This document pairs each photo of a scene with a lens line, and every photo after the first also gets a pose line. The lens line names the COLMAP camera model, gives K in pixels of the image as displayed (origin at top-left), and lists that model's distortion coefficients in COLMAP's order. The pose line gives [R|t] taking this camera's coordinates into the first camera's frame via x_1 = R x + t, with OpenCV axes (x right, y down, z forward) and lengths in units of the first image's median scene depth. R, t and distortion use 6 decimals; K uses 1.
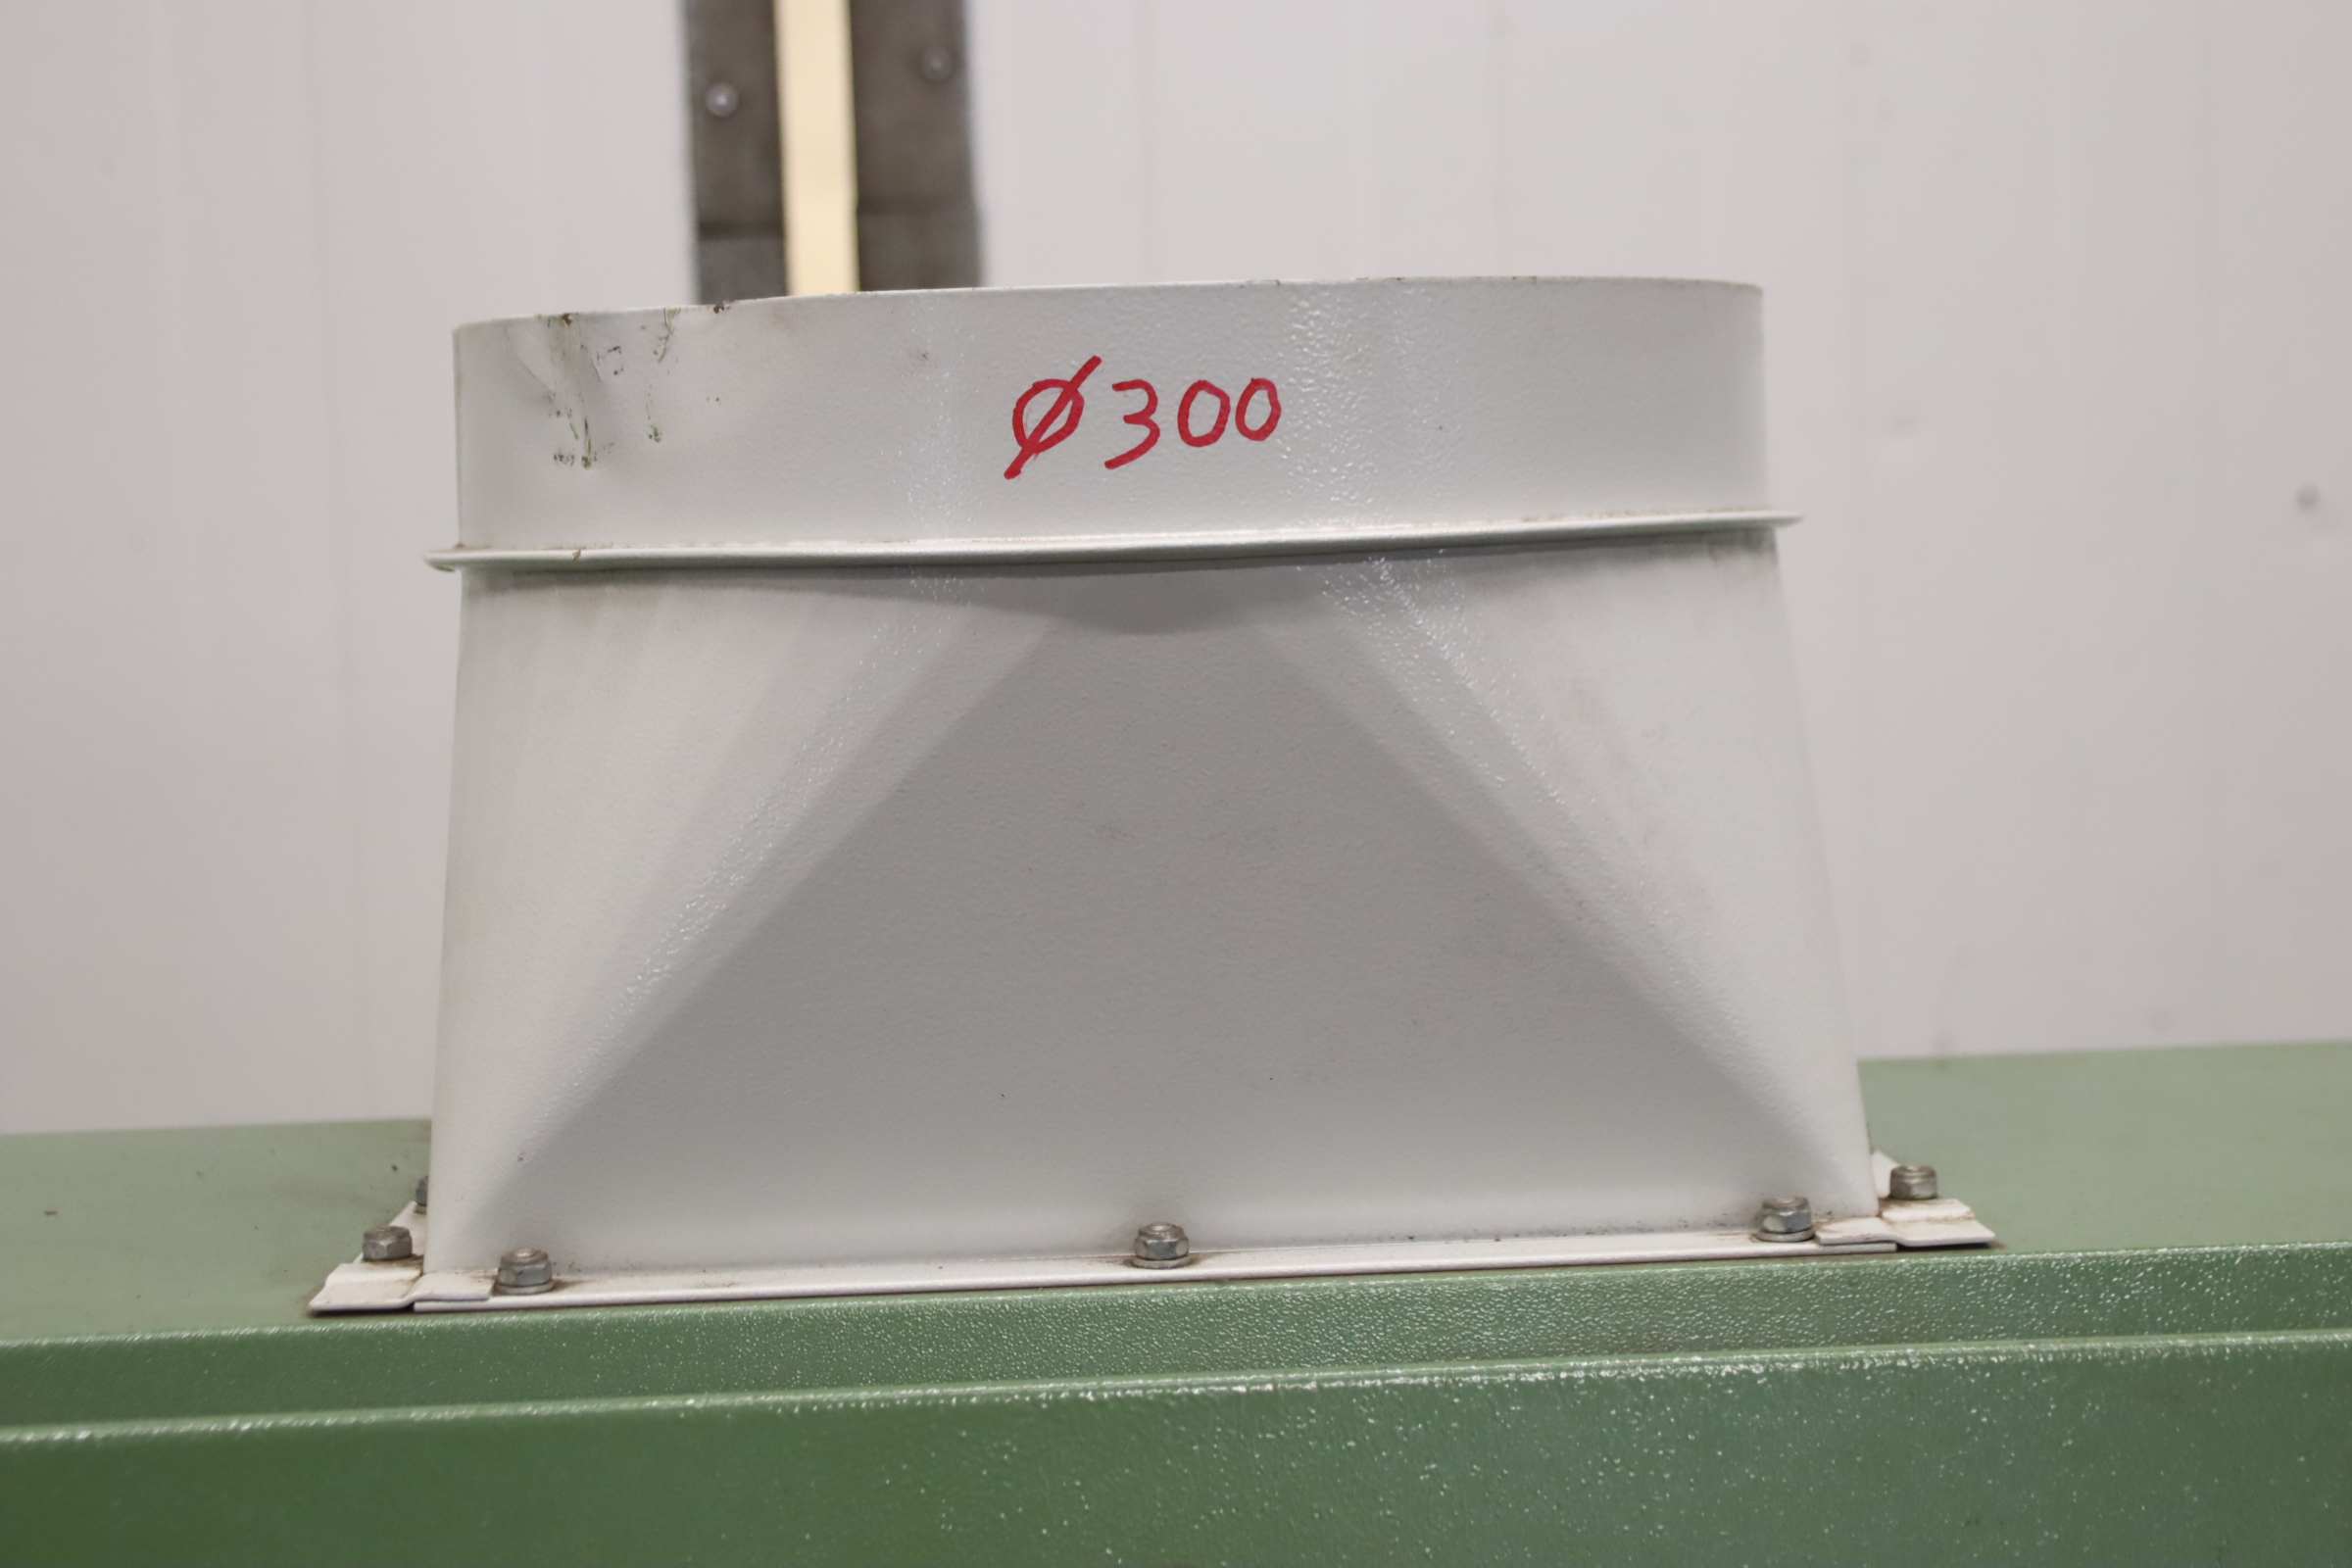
lens RADIAL K [[4153.6, 0, 1174.3], [0, 4153.6, 780.3], [0, 0, 1]] dist [-0.061759, 0.000000]
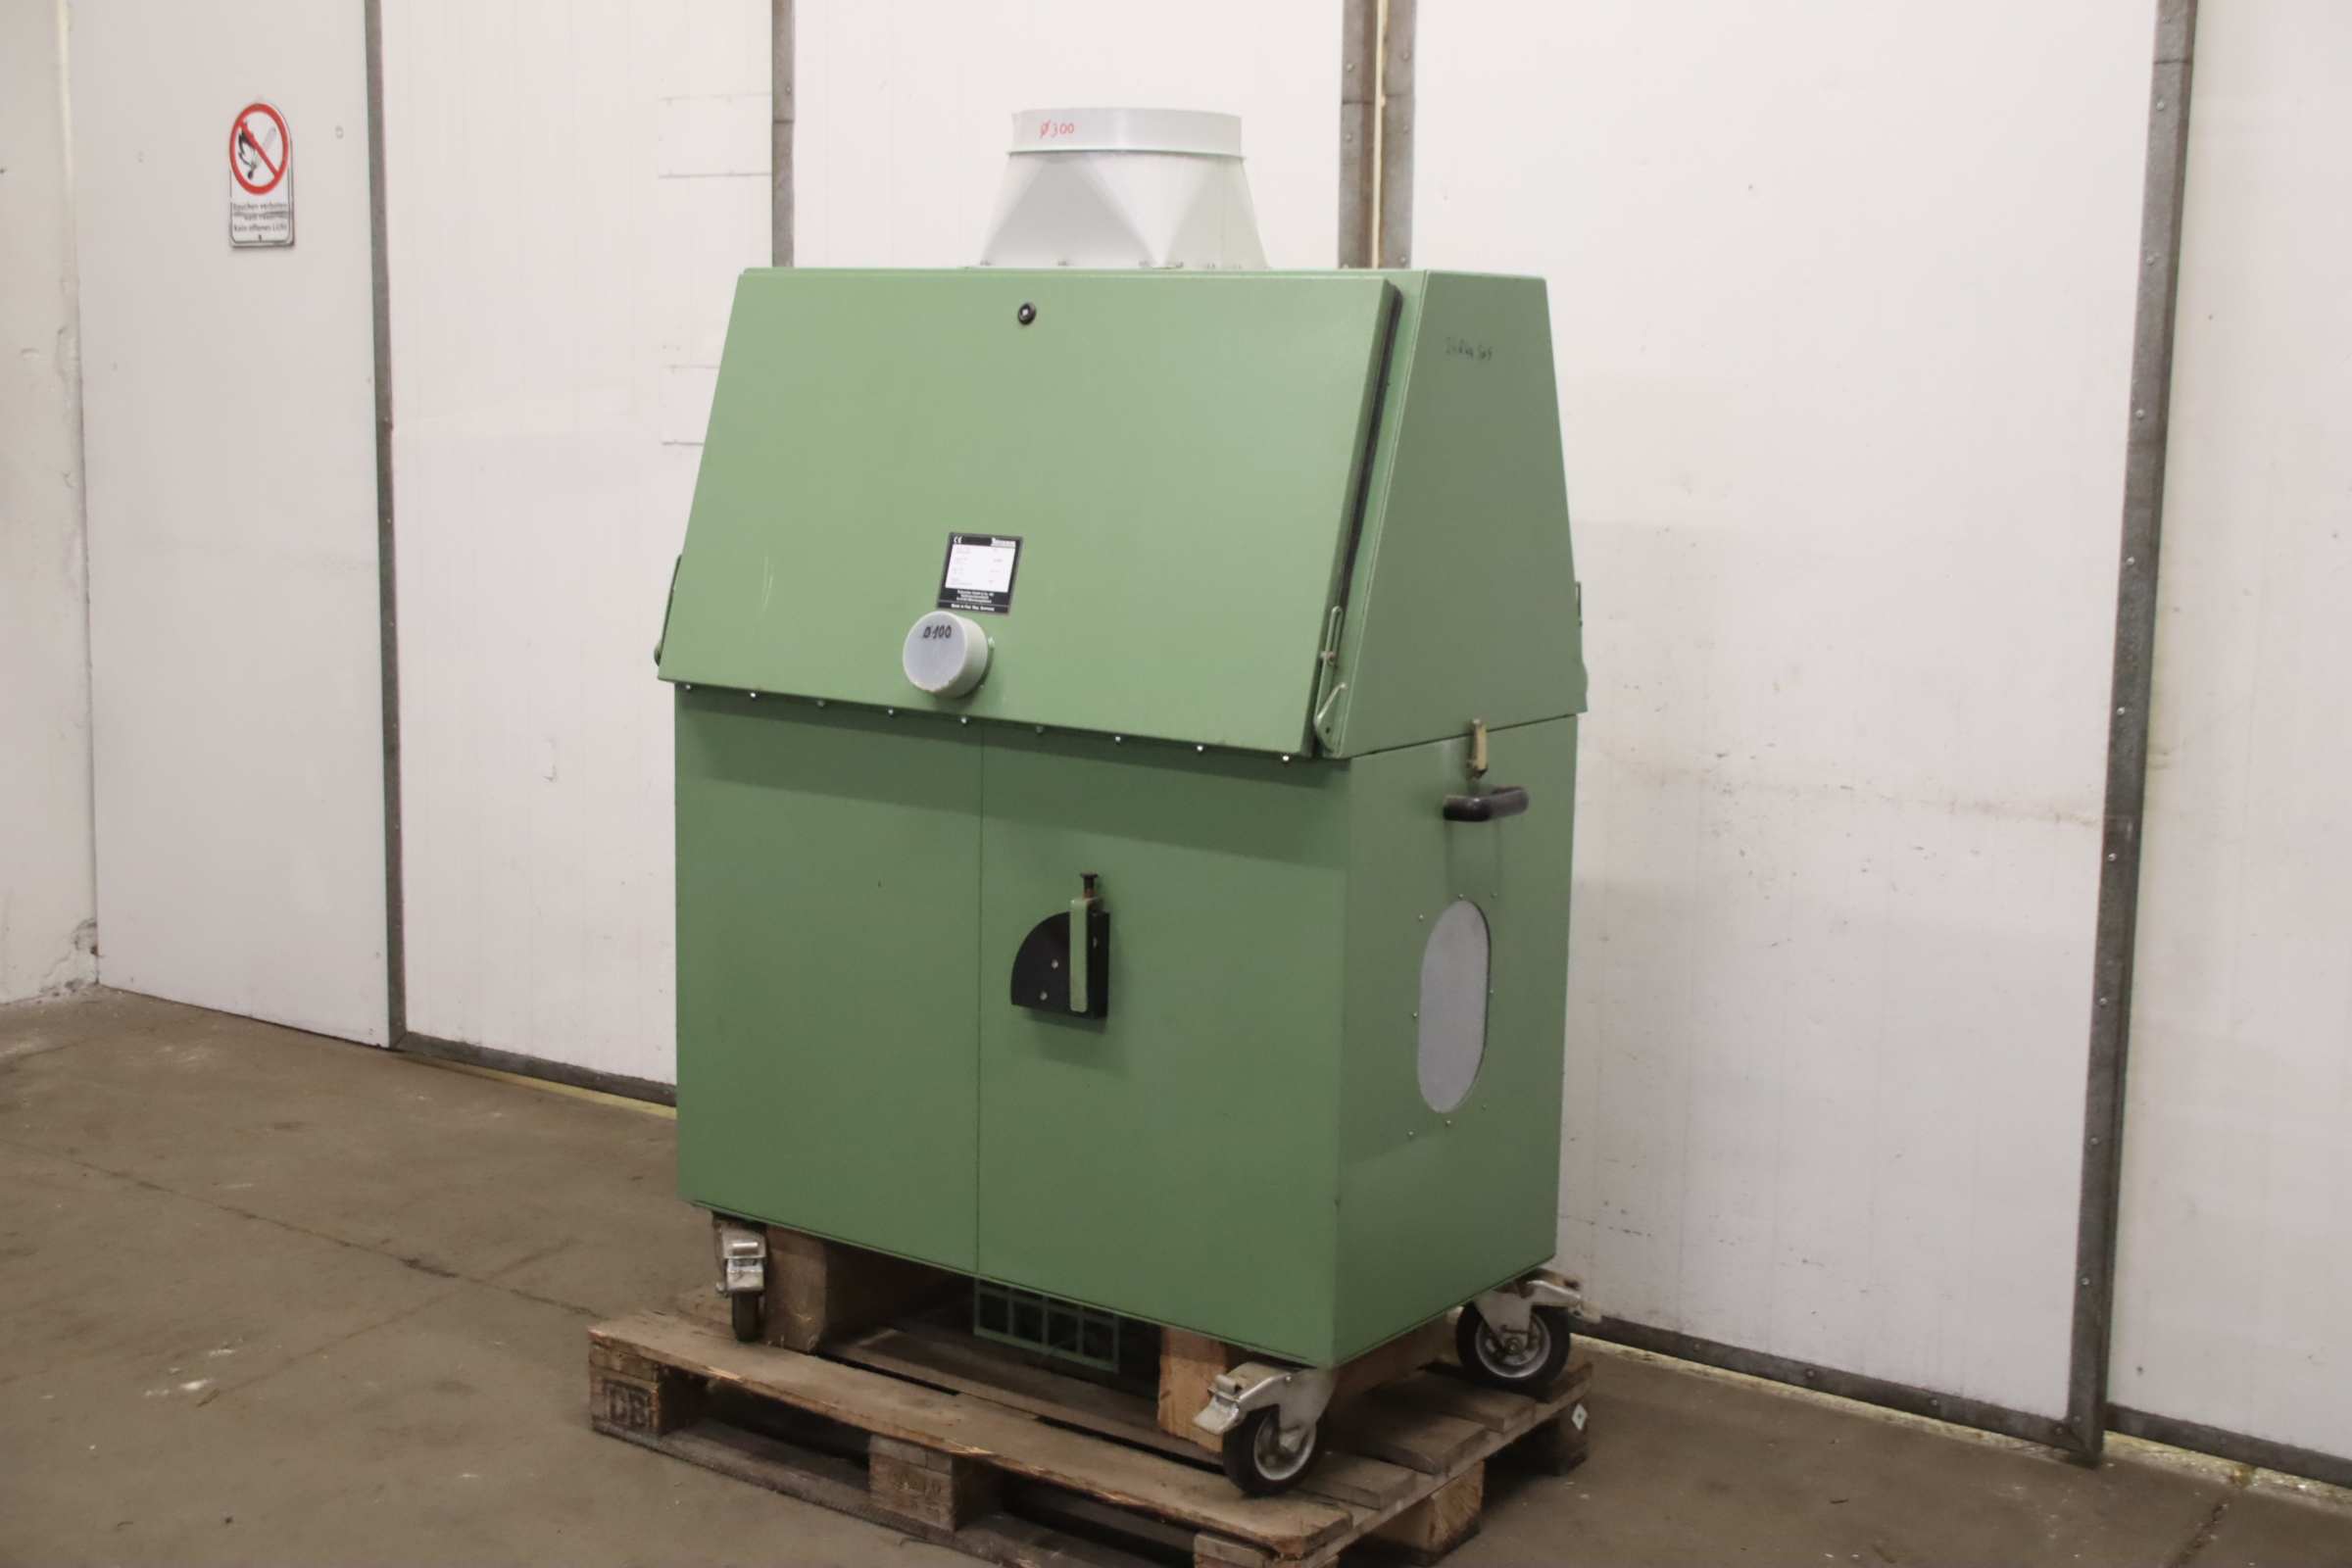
lens RADIAL K [[2996.6, 0, 1101.2], [0, 2996.6, 773.1], [0, 0, 1]] dist [0.021836, 0.000000]
pose [[0.769400, 0.138263, -0.623625, 2.957848], [-0.085805, 0.989816, 0.113589, 0.352969], [0.632979, -0.033885, 0.773427, -2.485975]]
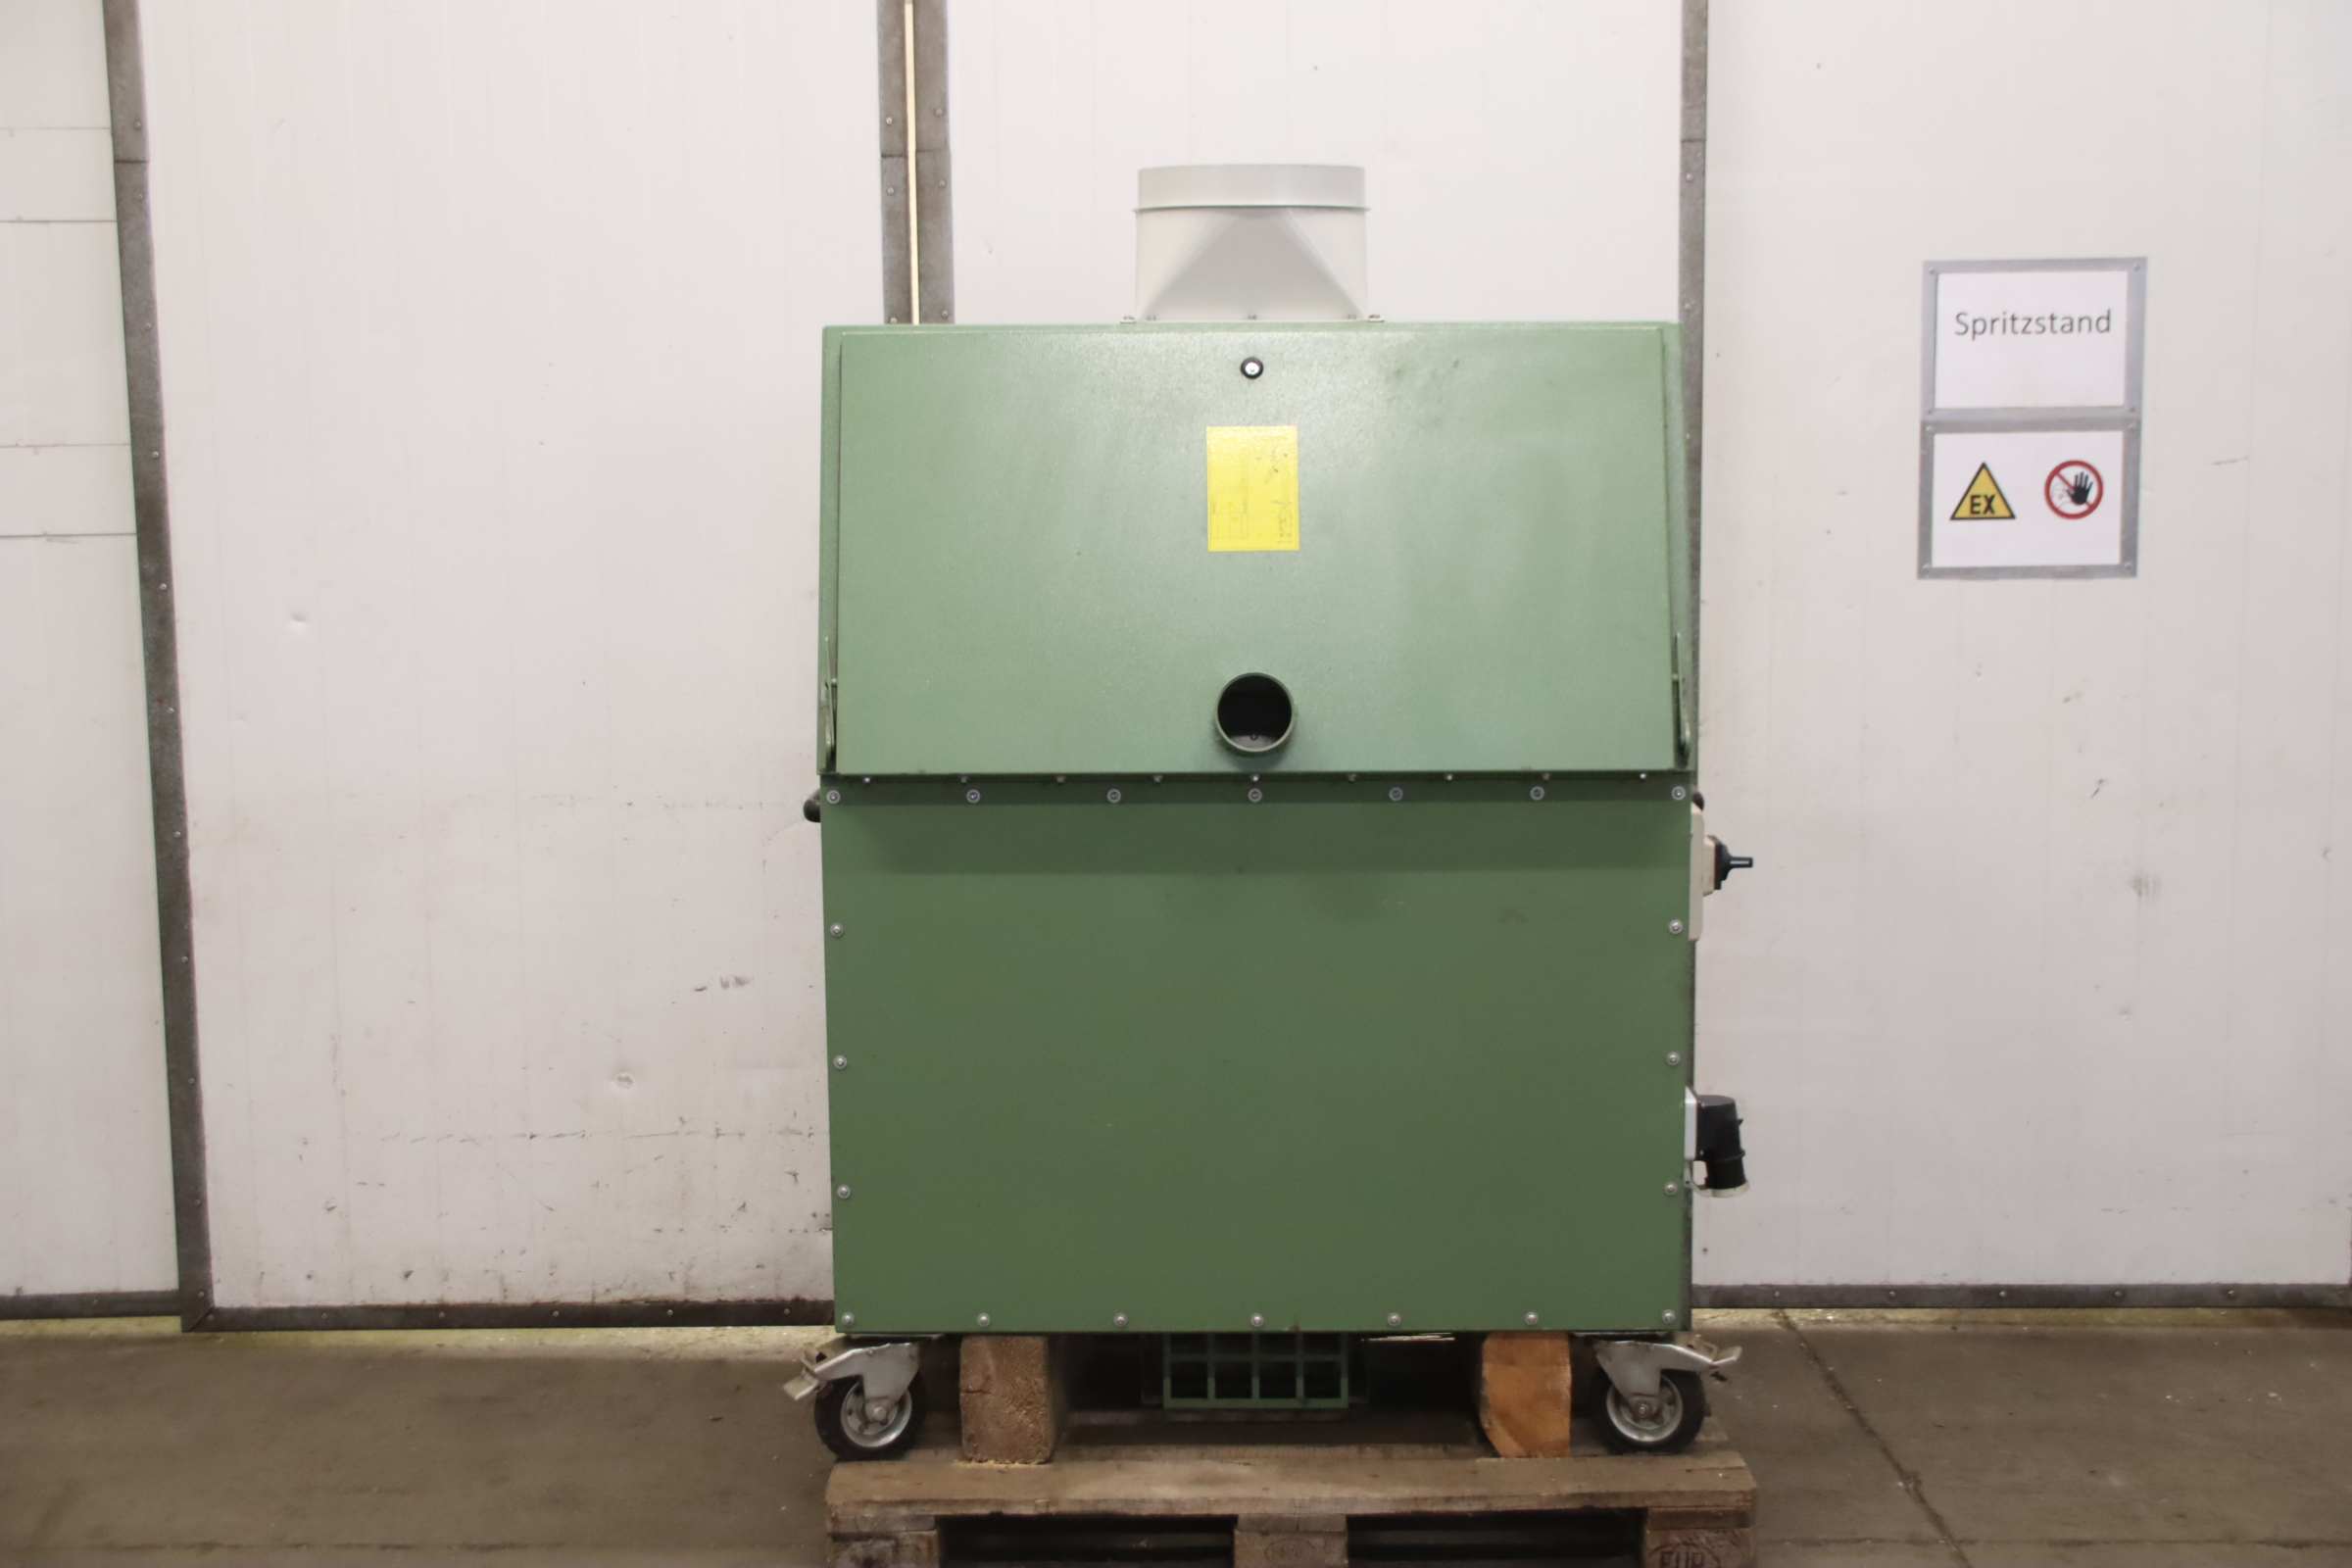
lens RADIAL K [[2996.6, 0, 1178.2], [0, 2996.6, 784.5], [0, 0, 1]] dist [0.021836, 0.000000]
pose [[0.997276, 0.033085, -0.065923, 0.692377], [-0.029004, 0.997659, 0.061937, 0.509872], [0.067818, -0.059856, 0.995901, -3.391584]]
